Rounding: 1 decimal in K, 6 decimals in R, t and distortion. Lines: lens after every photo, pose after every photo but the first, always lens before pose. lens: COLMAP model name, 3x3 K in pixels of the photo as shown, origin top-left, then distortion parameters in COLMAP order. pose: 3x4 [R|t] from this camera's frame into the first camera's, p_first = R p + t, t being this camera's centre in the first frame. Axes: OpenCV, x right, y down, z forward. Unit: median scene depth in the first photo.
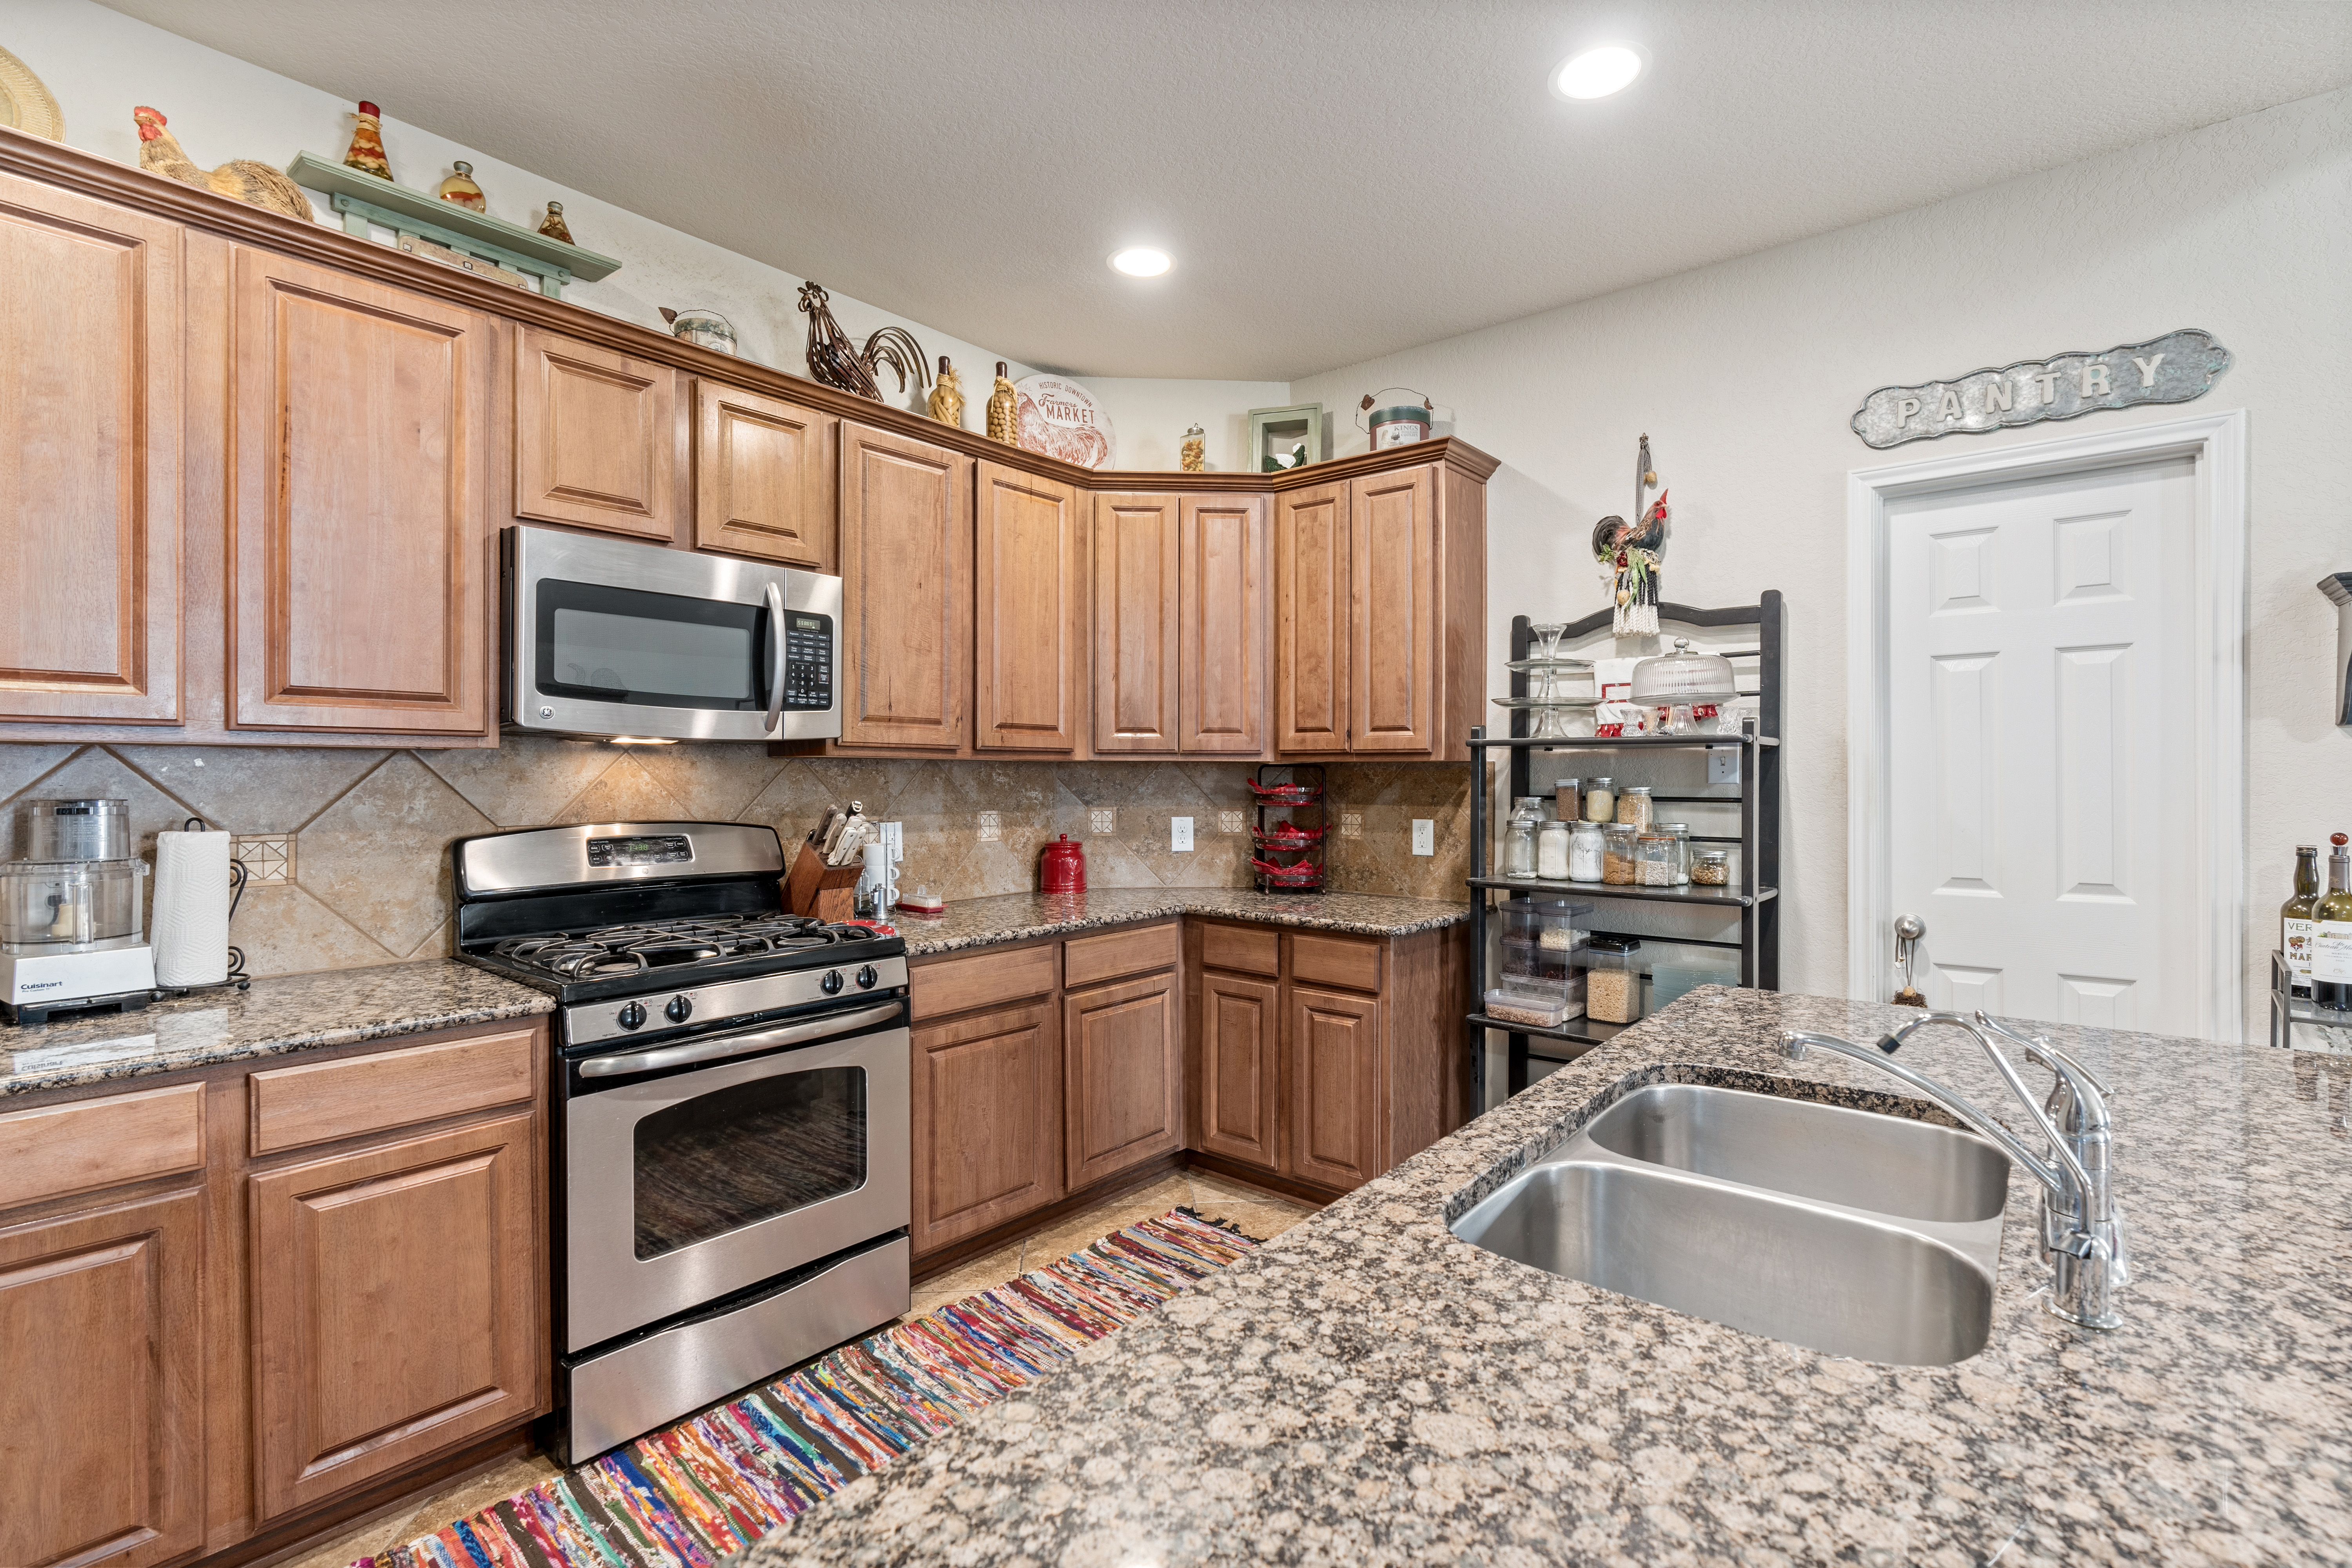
lens RADIAL K [[1069.0, 0, 1175.1], [0, 1069.0, 779.5], [0, 0, 1]] dist [-0.009256, 0.005105]
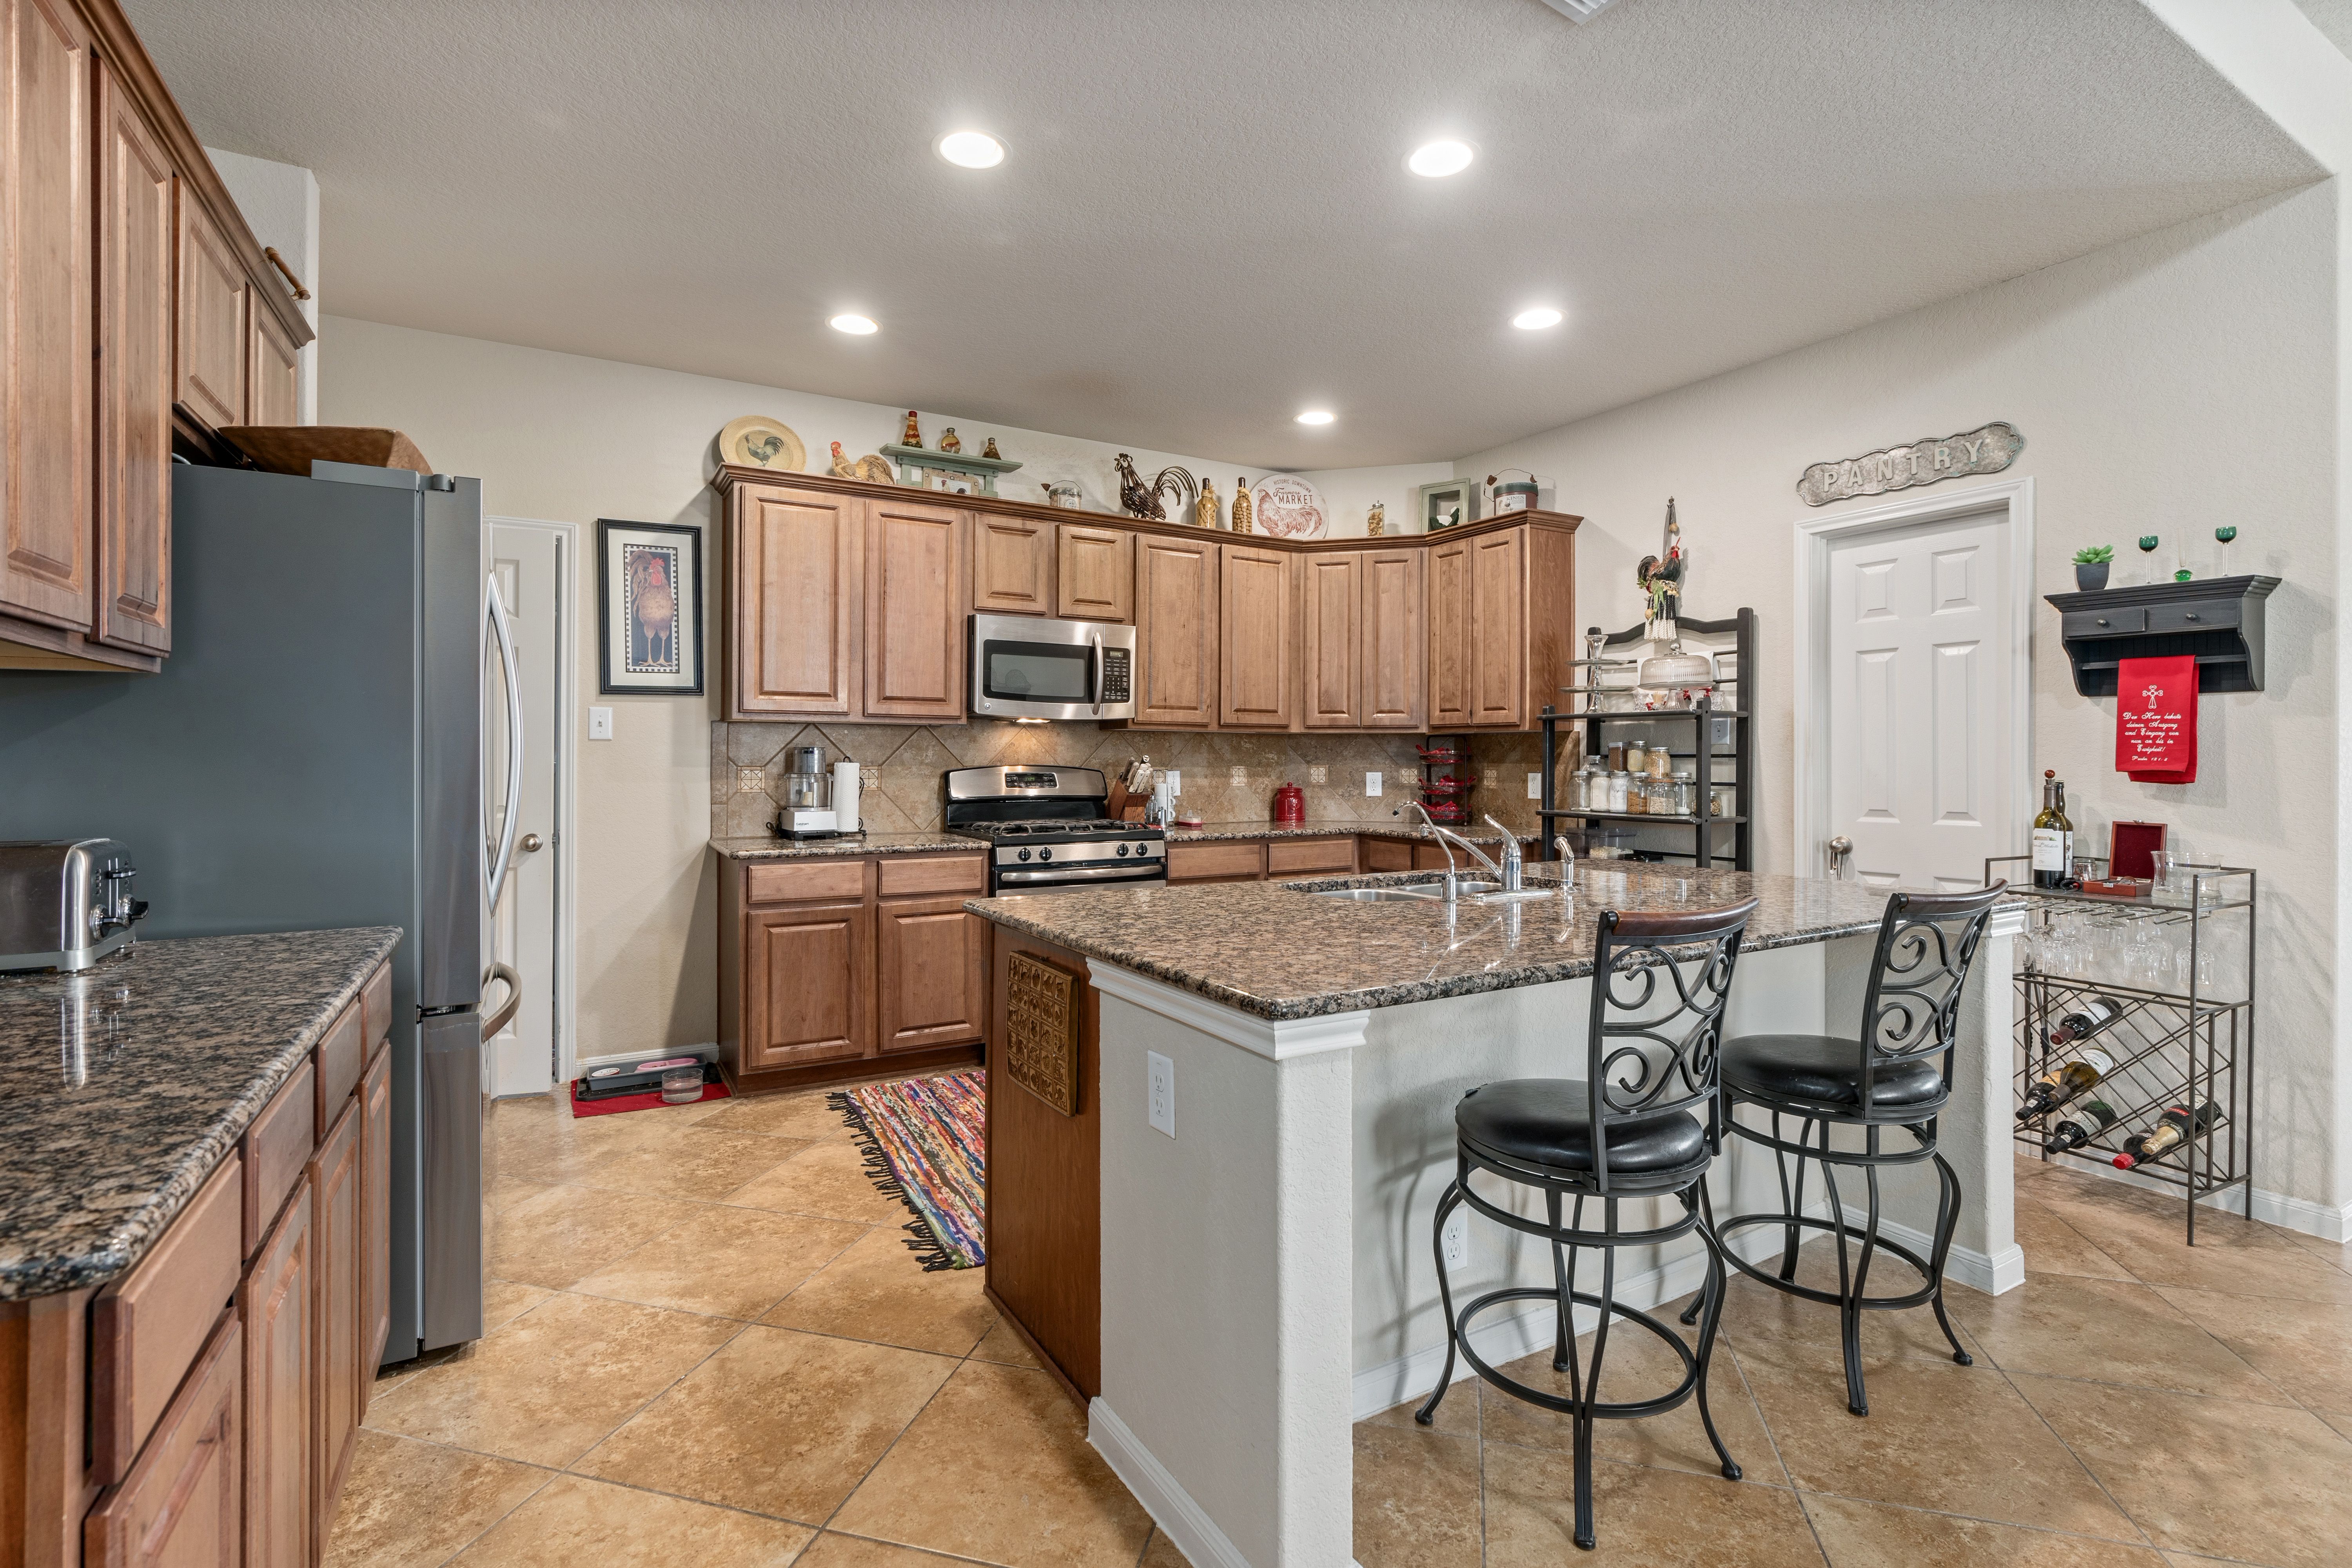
lens RADIAL K [[1069.0, 0, 1176.7], [0, 1069.0, 764.2], [0, 0, 1]] dist [-0.009256, 0.005105]
pose [[0.941287, 0.003760, -0.337587, 0.335959], [-0.004140, 0.999991, -0.000404, 0.035996], [0.337582, 0.001778, 0.941294, -0.611300]]
